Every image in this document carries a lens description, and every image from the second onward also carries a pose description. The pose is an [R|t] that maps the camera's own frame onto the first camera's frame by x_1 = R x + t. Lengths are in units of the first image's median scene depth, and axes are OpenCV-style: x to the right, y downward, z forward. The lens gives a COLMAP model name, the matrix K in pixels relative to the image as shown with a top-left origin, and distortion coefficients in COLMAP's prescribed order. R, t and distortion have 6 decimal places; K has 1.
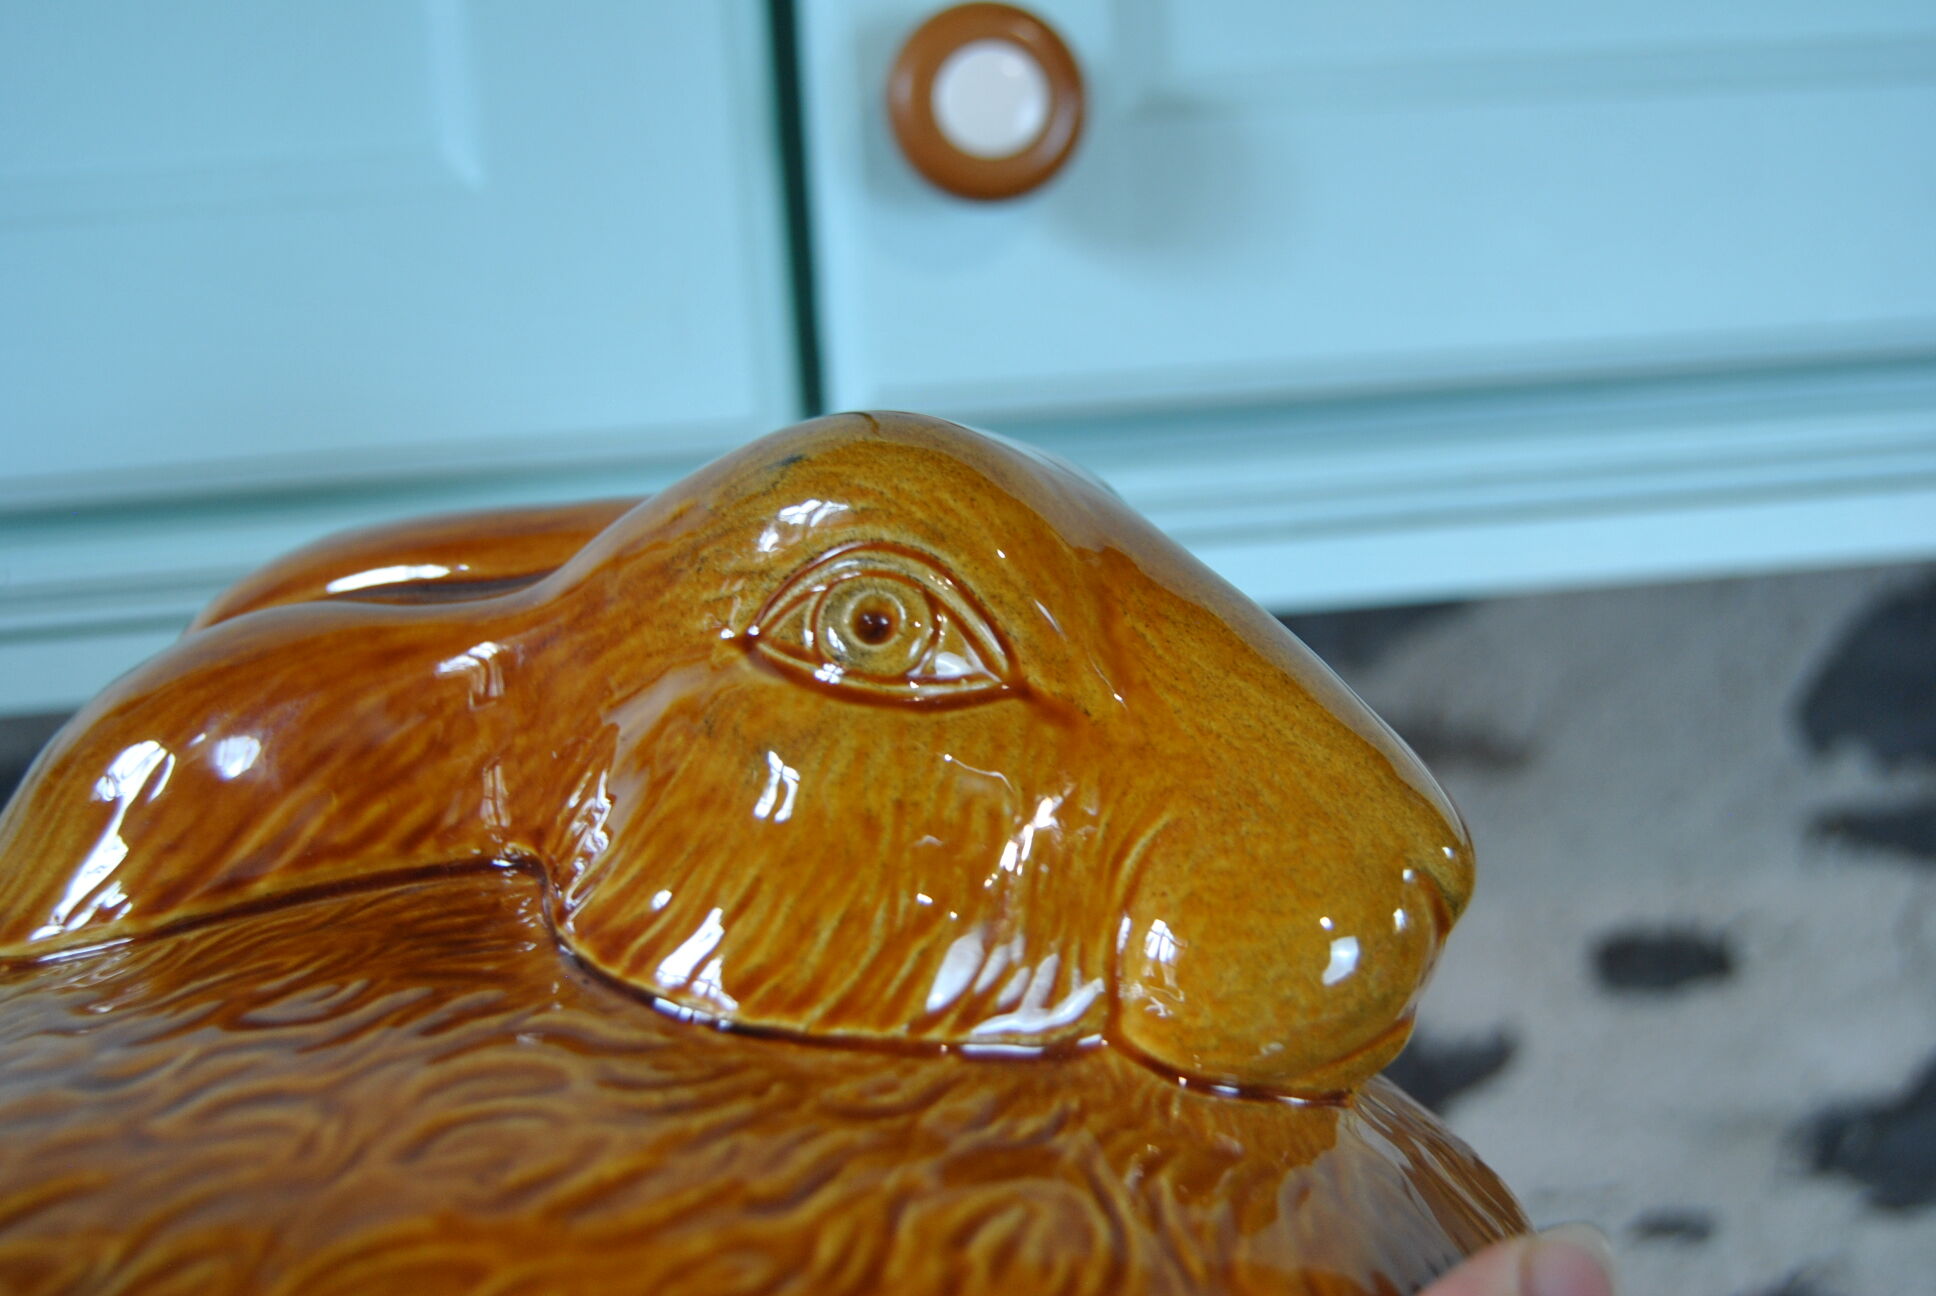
lens RADIAL K [[1950.5, 0, 967.6], [0, 1950.5, 650.2], [0, 0, 1]] dist [-0.059849, 0.000000]
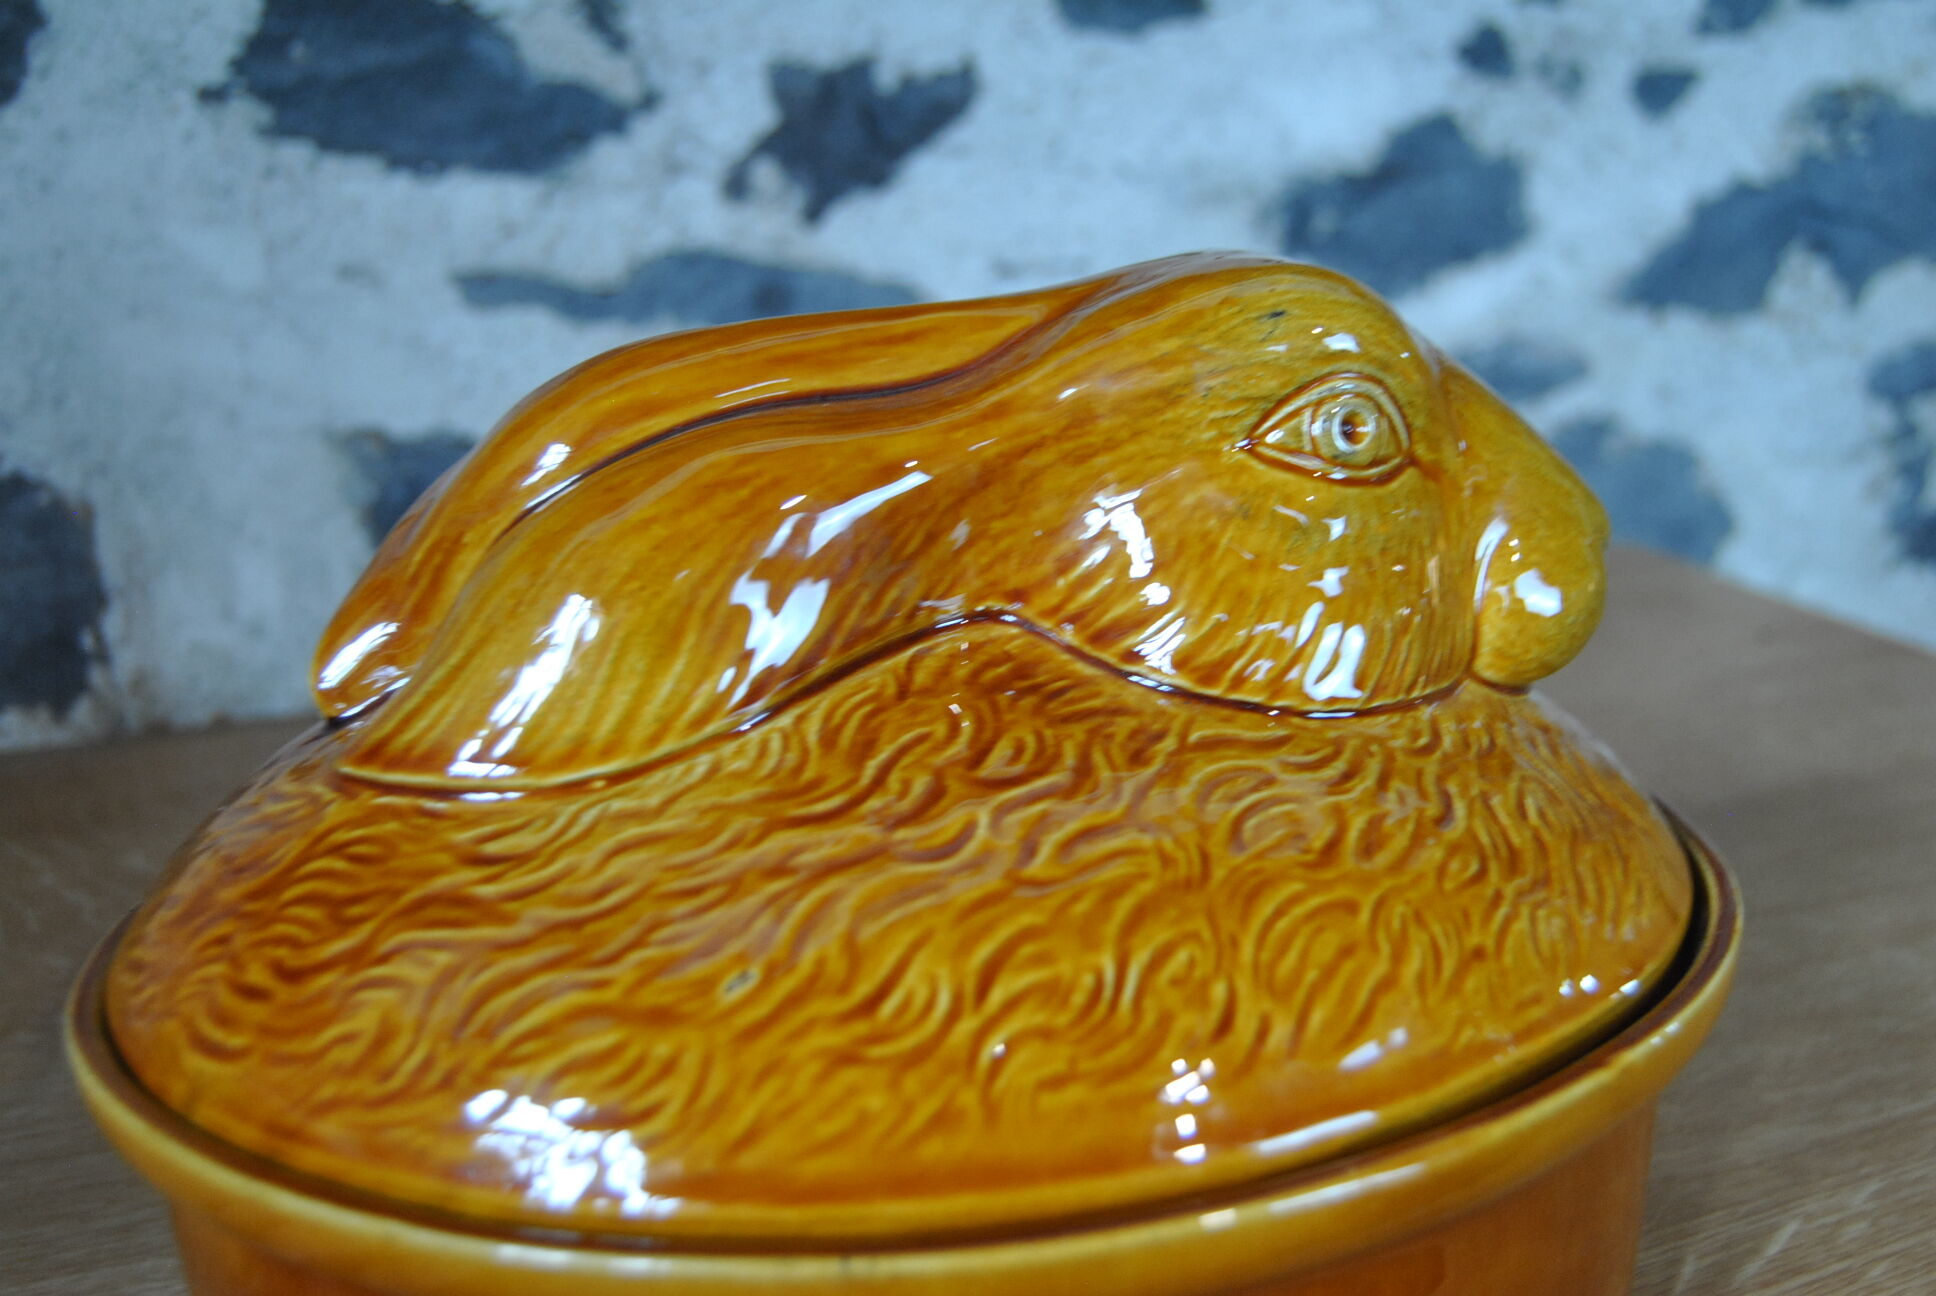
lens RADIAL K [[1950.5, 0, 977.7], [0, 1950.5, 632.4], [0, 0, 1]] dist [-0.059849, 0.000000]
pose [[0.835559, -0.172147, 0.521734, -1.030927], [0.027932, 0.961725, 0.272589, -0.263095], [-0.548691, -0.213191, 0.808386, -0.051872]]
